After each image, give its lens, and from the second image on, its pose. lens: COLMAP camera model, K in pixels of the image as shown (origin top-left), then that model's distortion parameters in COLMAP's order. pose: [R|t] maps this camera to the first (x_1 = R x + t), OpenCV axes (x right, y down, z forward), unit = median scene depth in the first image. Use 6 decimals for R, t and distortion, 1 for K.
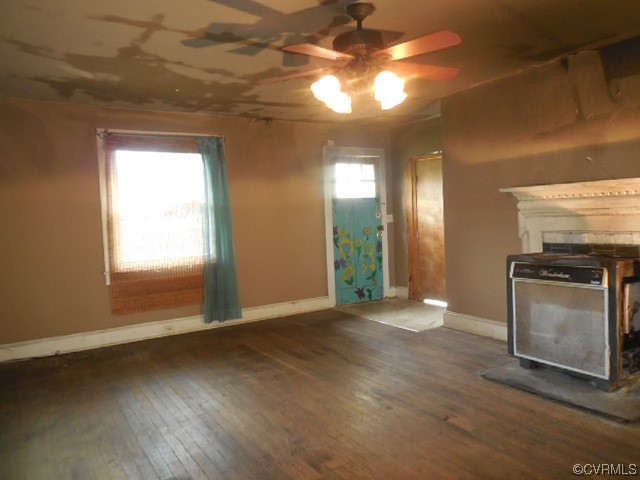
lens RADIAL K [[484.8, 0, 322.1], [0, 484.8, 238.1], [0, 0, 1]] dist [-0.005713, 0.001282]
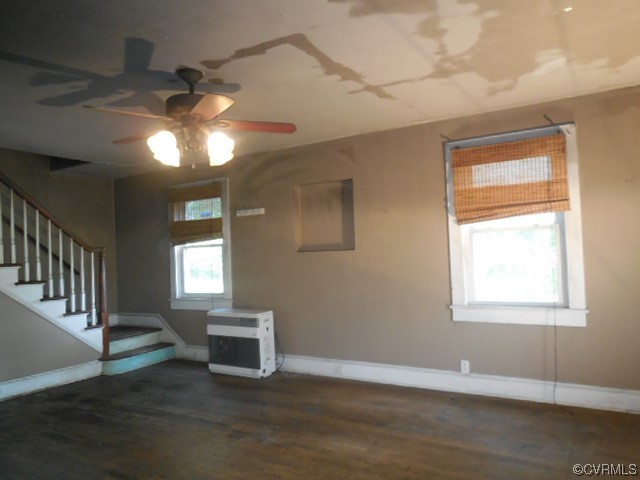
lens RADIAL K [[484.8, 0, 322.8], [0, 484.8, 246.7], [0, 0, 1]] dist [-0.005713, 0.001282]
pose [[-0.895867, 0.063939, -0.439698, 0.246817], [0.051612, 0.997868, 0.039949, -0.090294], [0.441315, 0.013095, -0.897257, 1.664048]]
